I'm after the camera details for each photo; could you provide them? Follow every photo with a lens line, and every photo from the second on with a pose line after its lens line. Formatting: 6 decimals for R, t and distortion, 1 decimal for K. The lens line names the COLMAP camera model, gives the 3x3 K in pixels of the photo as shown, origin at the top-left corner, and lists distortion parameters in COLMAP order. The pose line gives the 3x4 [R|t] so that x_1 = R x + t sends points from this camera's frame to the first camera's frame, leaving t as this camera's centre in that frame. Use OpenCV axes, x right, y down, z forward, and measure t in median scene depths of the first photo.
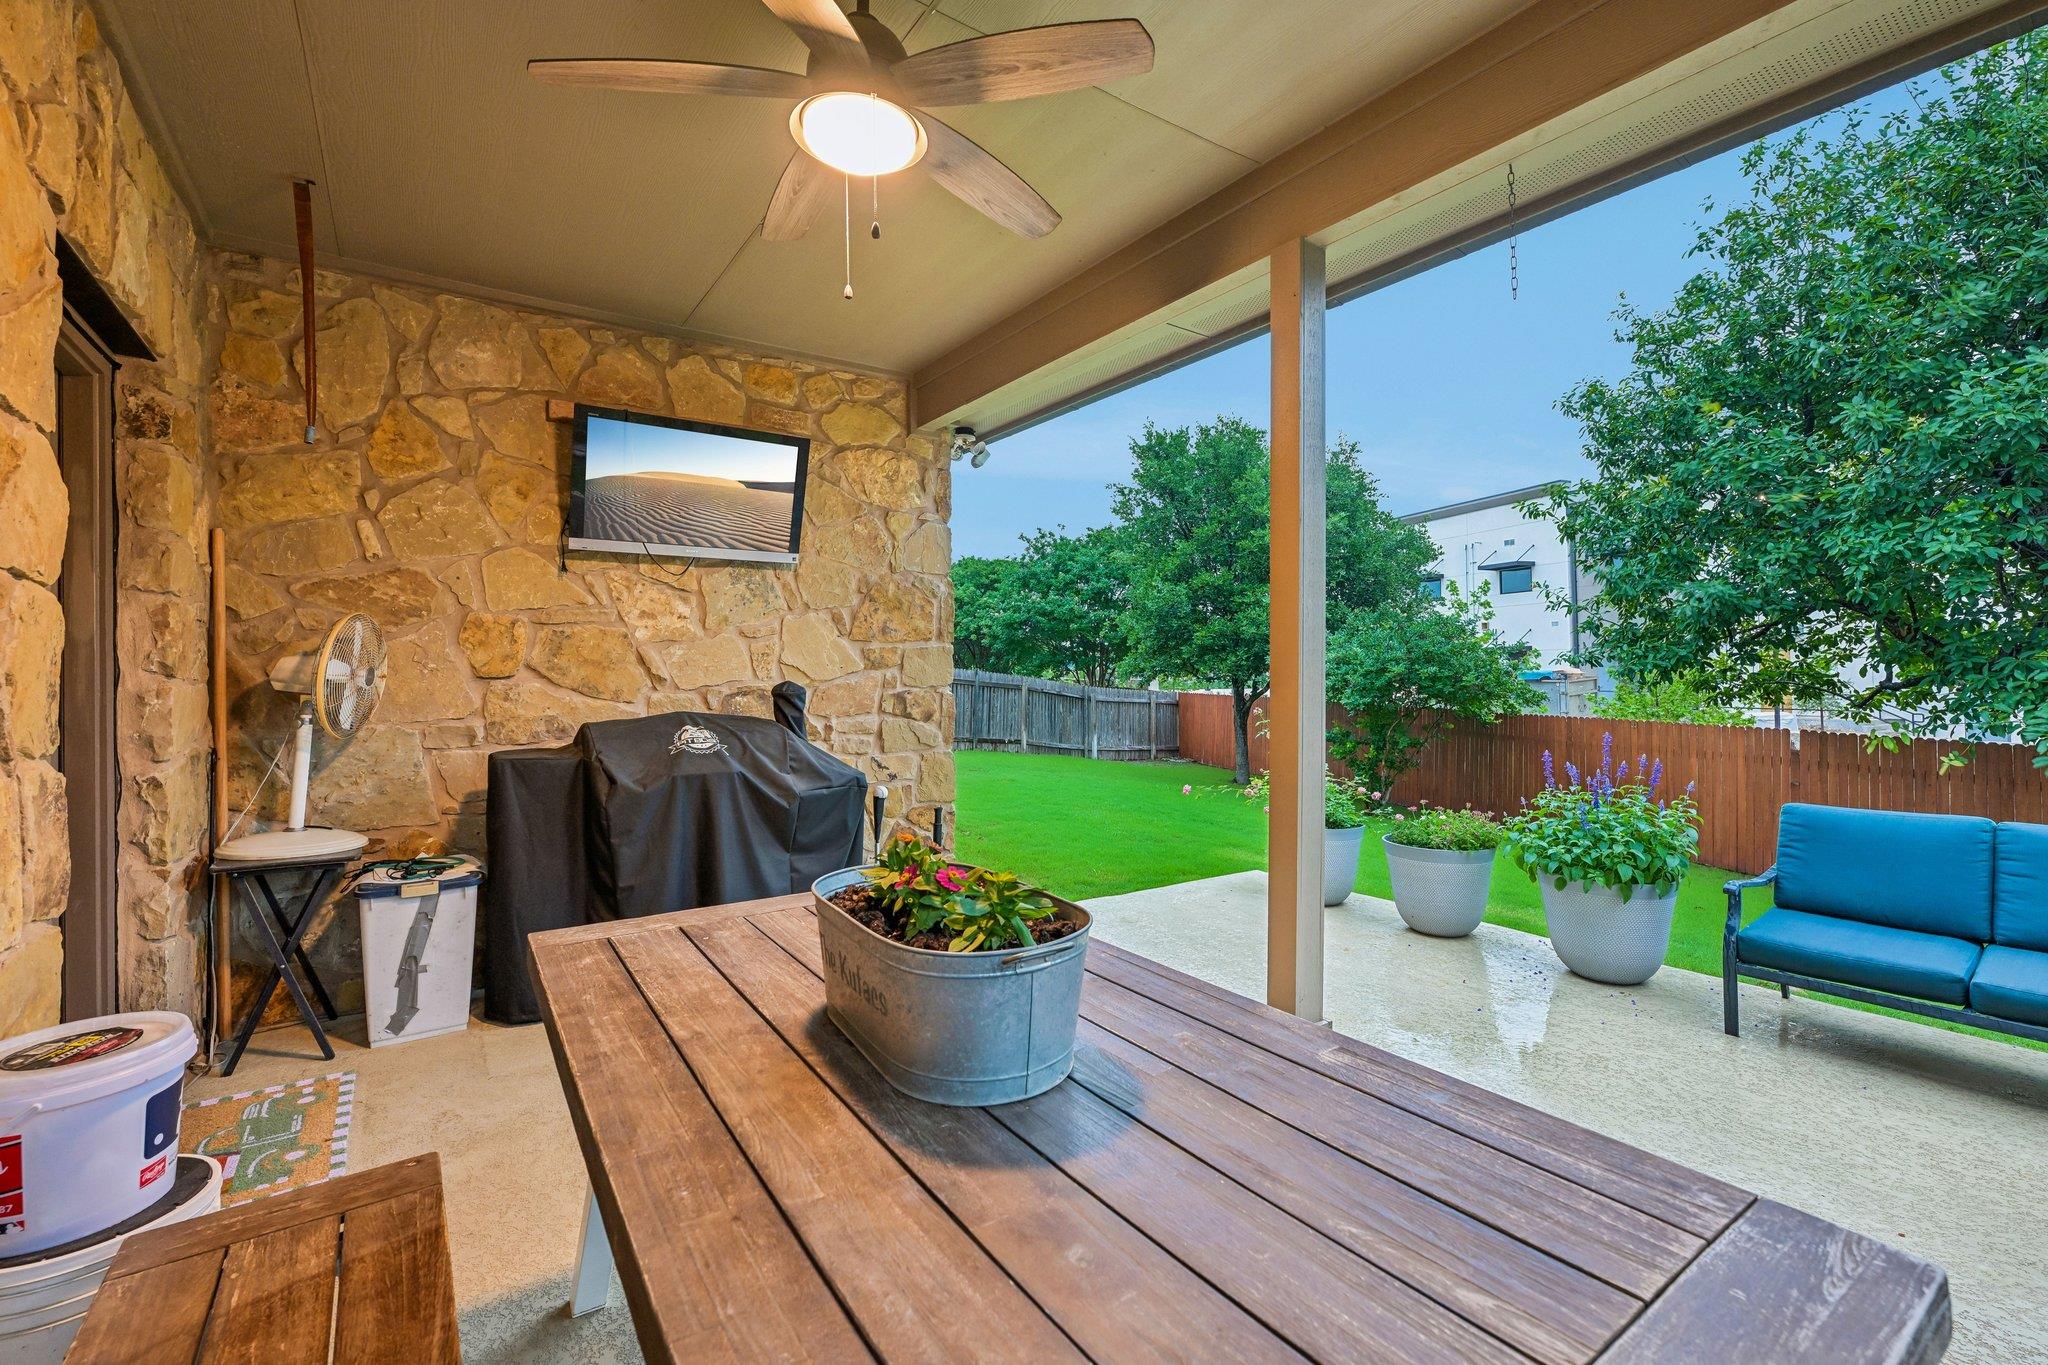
lens RADIAL K [[886.7, 0, 1024.0], [0, 886.7, 682.5], [0, 0, 1]] dist [-0.001641, -0.000088]
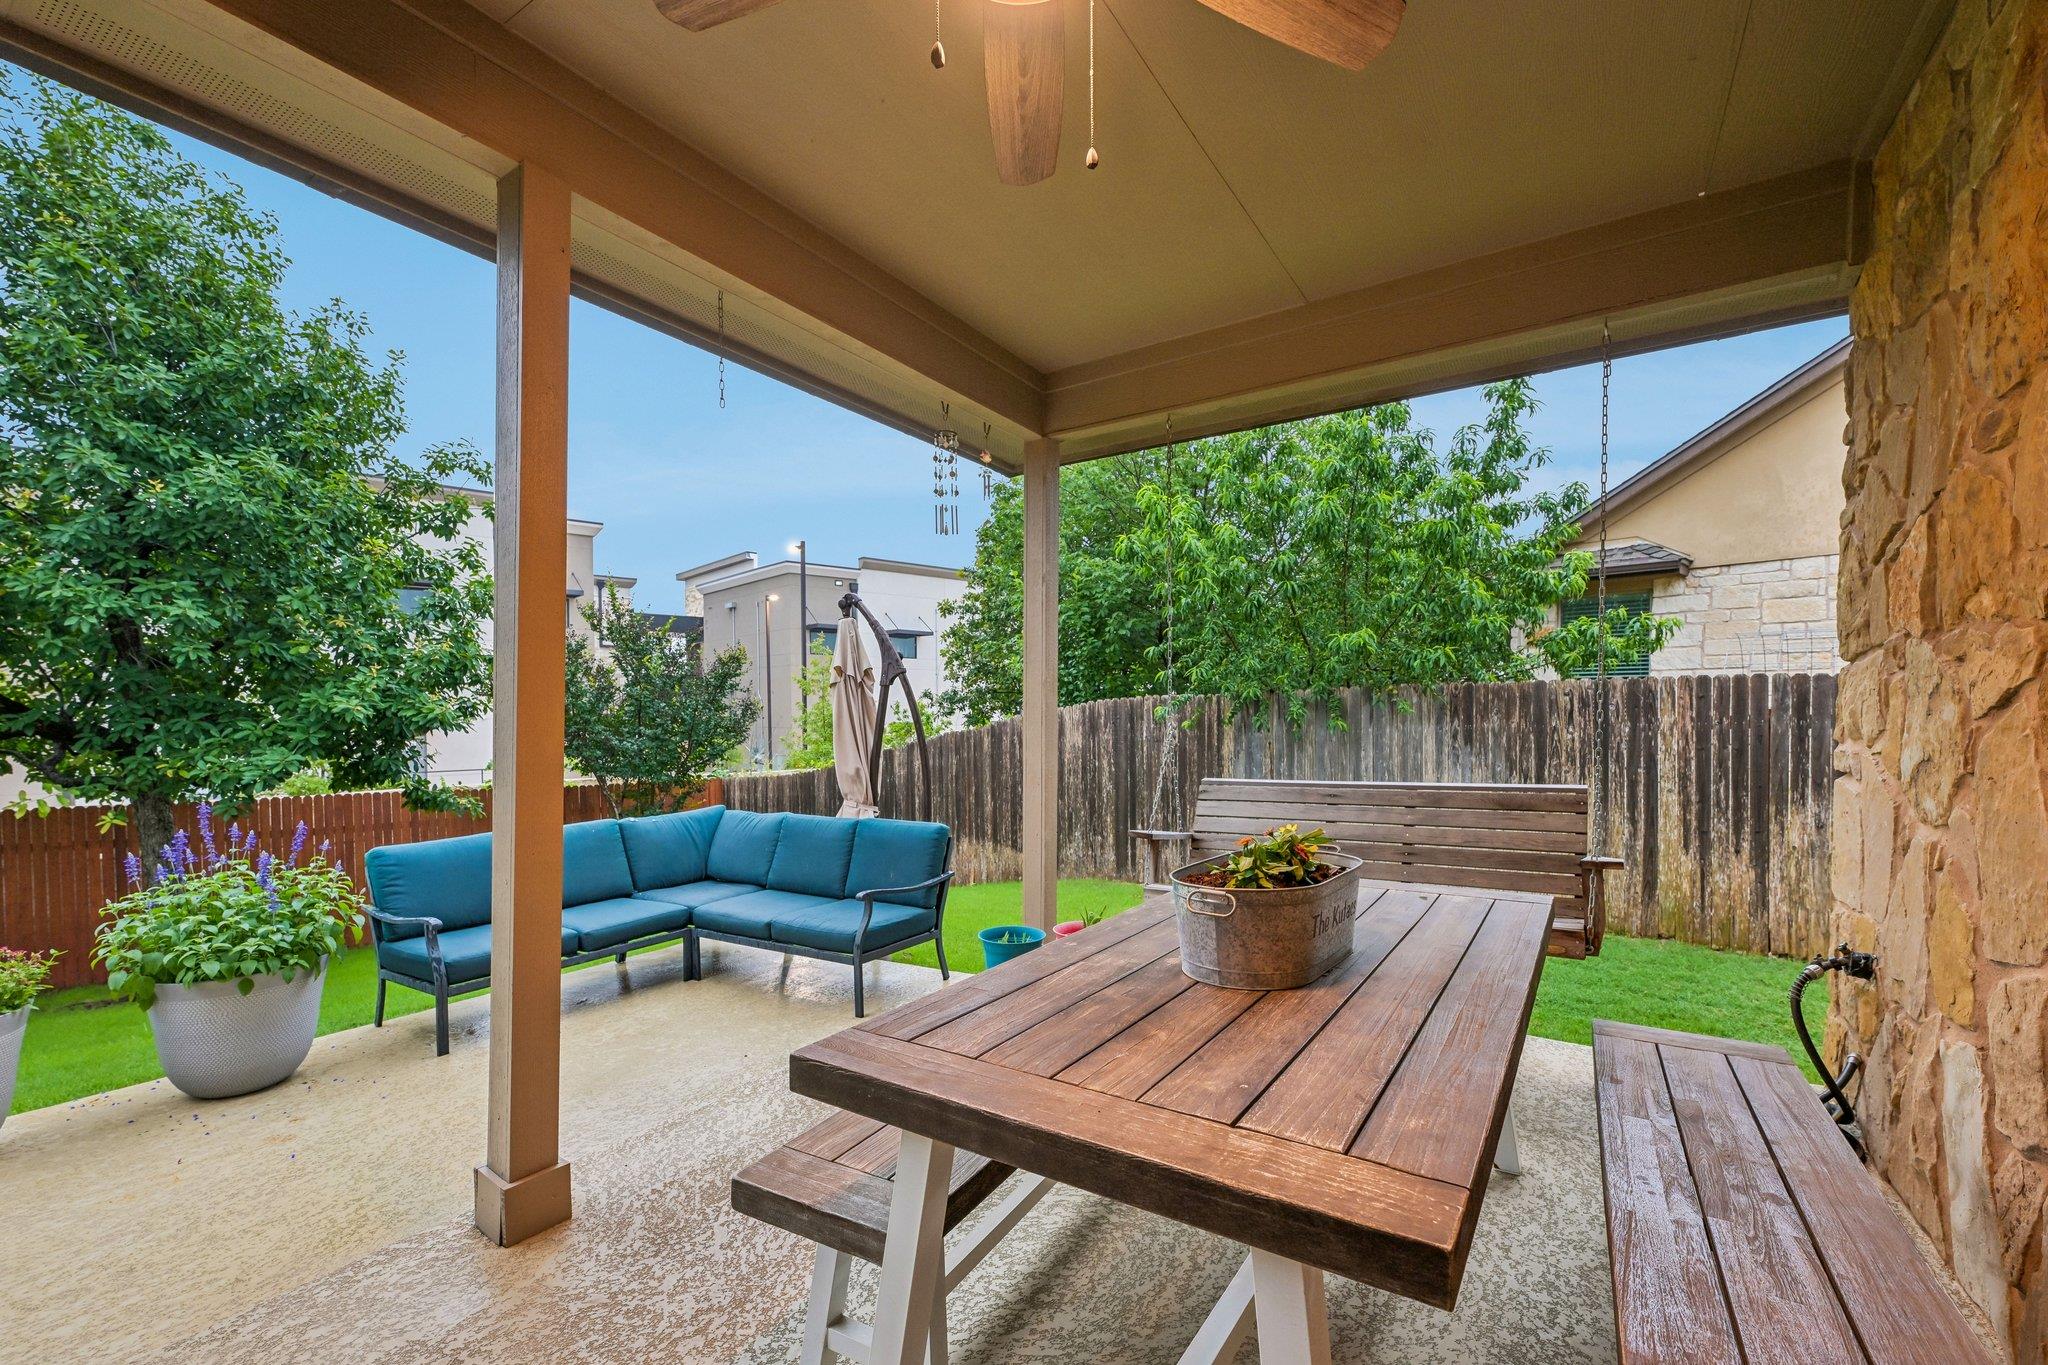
lens RADIAL K [[856.2, 0, 1021.8], [0, 856.2, 774.6], [0, 0, 1]] dist [0.026089, 0.000001]
pose [[-0.375667, -0.050366, 0.925385, -0.856951], [0.022067, 0.997753, 0.063263, -0.010127], [-0.926492, 0.044186, -0.373712, 1.316793]]
